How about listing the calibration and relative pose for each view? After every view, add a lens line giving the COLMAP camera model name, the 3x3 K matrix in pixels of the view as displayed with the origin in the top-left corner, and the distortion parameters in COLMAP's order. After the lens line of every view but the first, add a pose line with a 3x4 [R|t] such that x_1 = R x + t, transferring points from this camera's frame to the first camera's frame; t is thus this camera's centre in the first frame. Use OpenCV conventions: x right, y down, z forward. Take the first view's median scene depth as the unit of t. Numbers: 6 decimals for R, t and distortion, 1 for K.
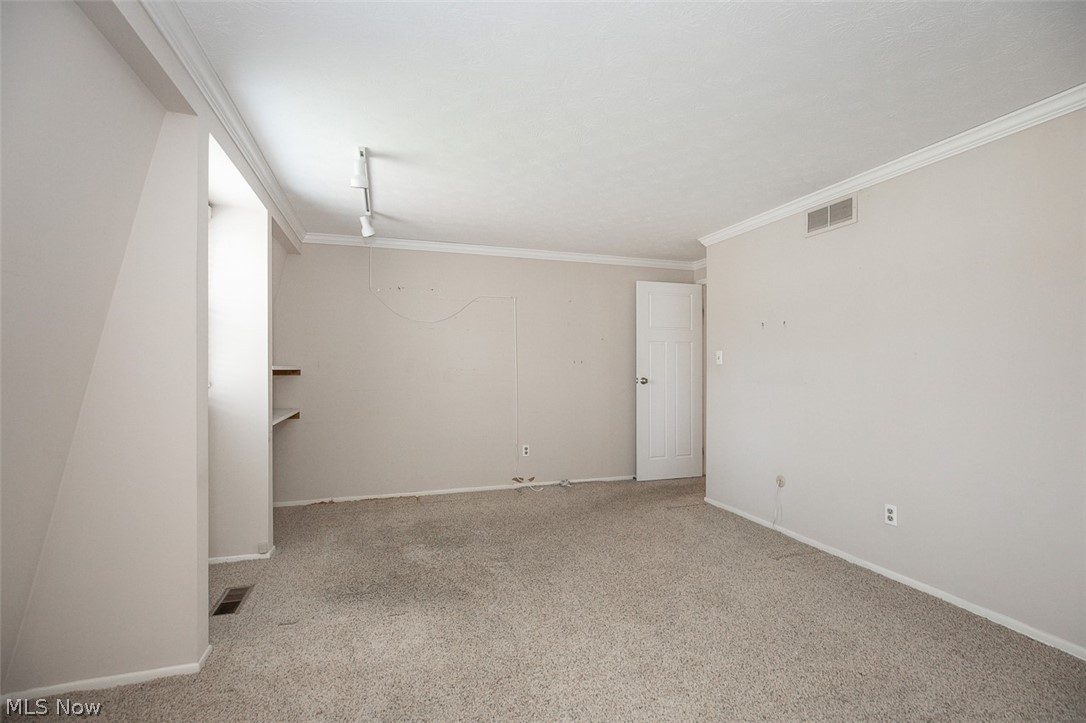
lens RADIAL K [[500.6, 0, 494.3], [0, 500.6, 370.4], [0, 0, 1]] dist [-0.006350, 0.001356]
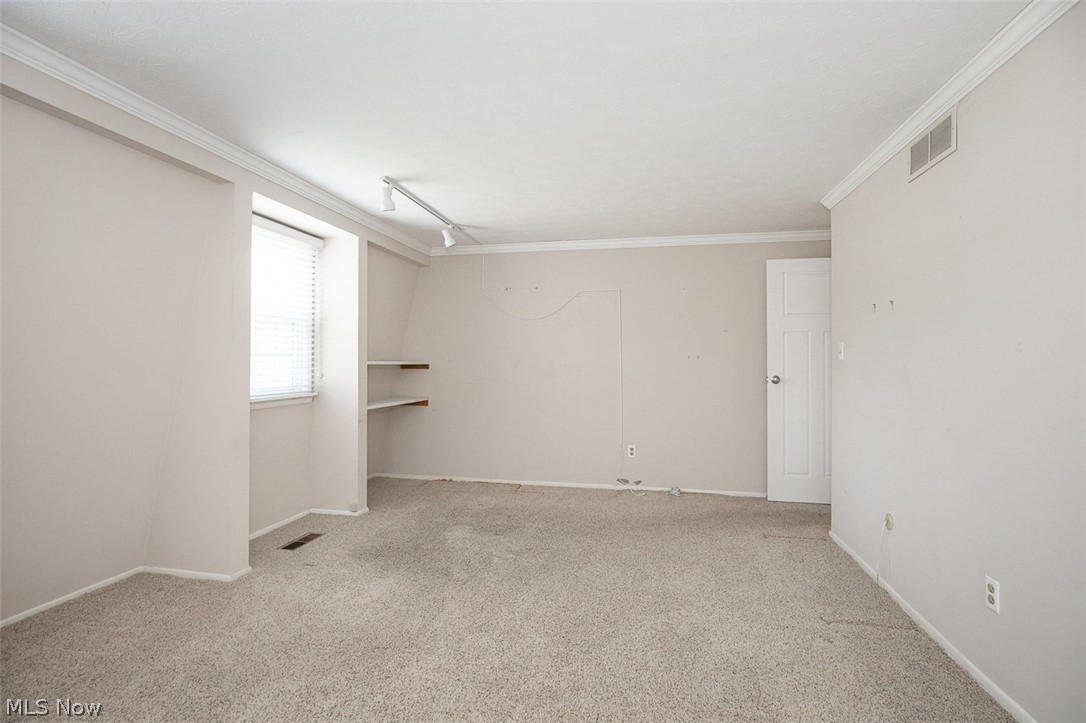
lens RADIAL K [[500.6, 0, 539.1], [0, 500.6, 359.8], [0, 0, 1]] dist [-0.006350, 0.001356]
pose [[0.871191, 0.000671, -0.490944, 0.460832], [-0.005306, 0.999954, -0.008049, -0.004026], [0.490916, 0.009618, 0.871154, 0.113716]]
